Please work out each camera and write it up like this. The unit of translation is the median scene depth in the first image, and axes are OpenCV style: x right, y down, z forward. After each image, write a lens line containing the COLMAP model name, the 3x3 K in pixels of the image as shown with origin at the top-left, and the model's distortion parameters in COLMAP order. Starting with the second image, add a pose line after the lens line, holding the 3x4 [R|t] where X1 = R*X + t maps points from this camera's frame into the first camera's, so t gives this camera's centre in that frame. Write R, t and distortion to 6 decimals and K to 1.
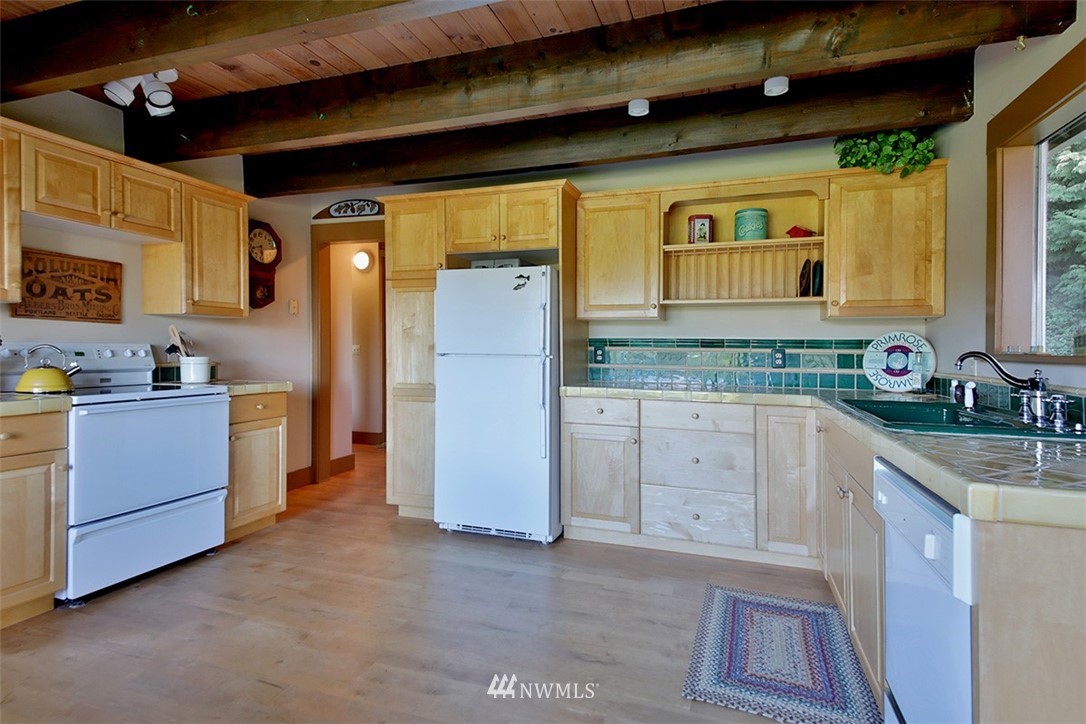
lens RADIAL K [[549.6, 0, 543.0], [0, 549.6, 362.0], [0, 0, 1]] dist [0.052214, -0.030211]
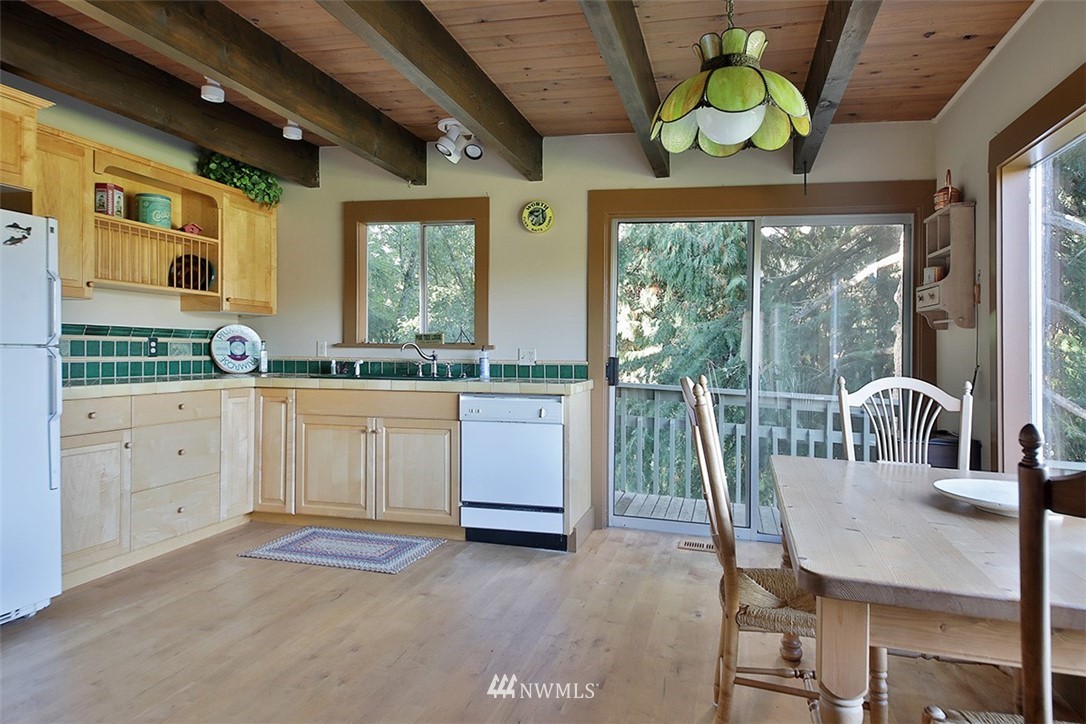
lens RADIAL K [[650.5, 0, 543.0], [0, 650.5, 362.0], [0, 0, 1]] dist [0.078453, -0.056790]
pose [[-0.089328, -0.031687, 0.995498, -1.070120], [0.010780, 0.999405, 0.032778, -0.014701], [-0.995944, 0.013660, -0.088933, 0.533473]]
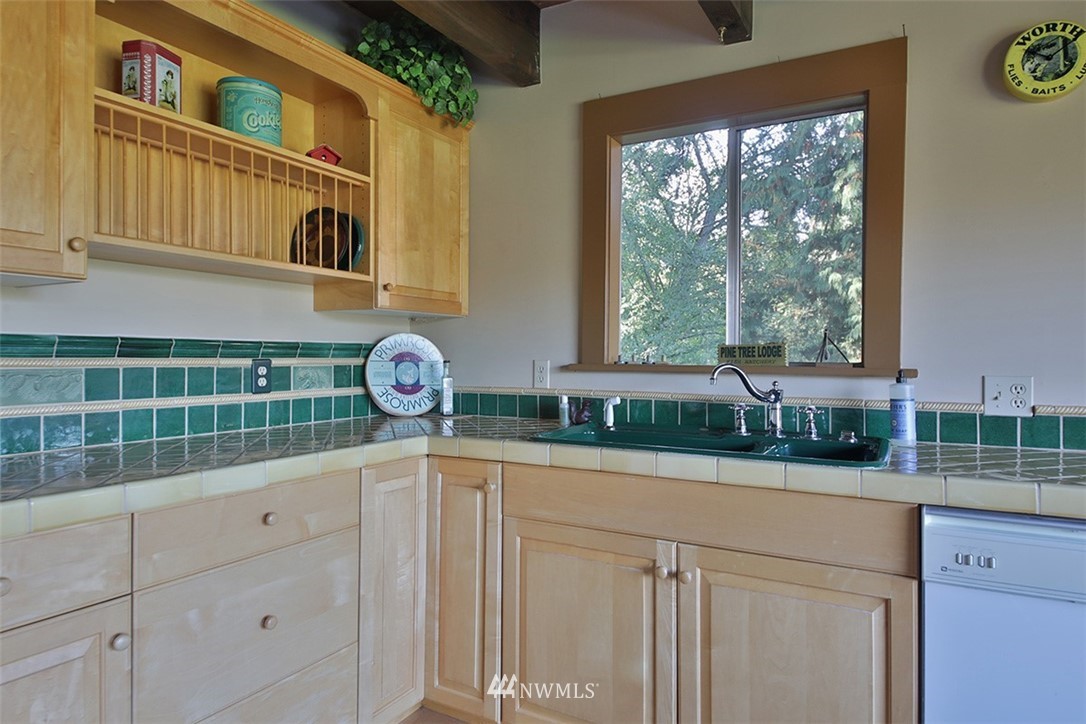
lens RADIAL K [[644.1, 0, 543.0], [0, 644.1, 362.0], [0, 0, 1]] dist [0.005758, -0.000124]
pose [[0.183498, -0.020572, 0.982805, -0.198316], [0.020218, 0.999648, 0.017150, -0.033112], [-0.982812, 0.016724, 0.183849, 0.791886]]
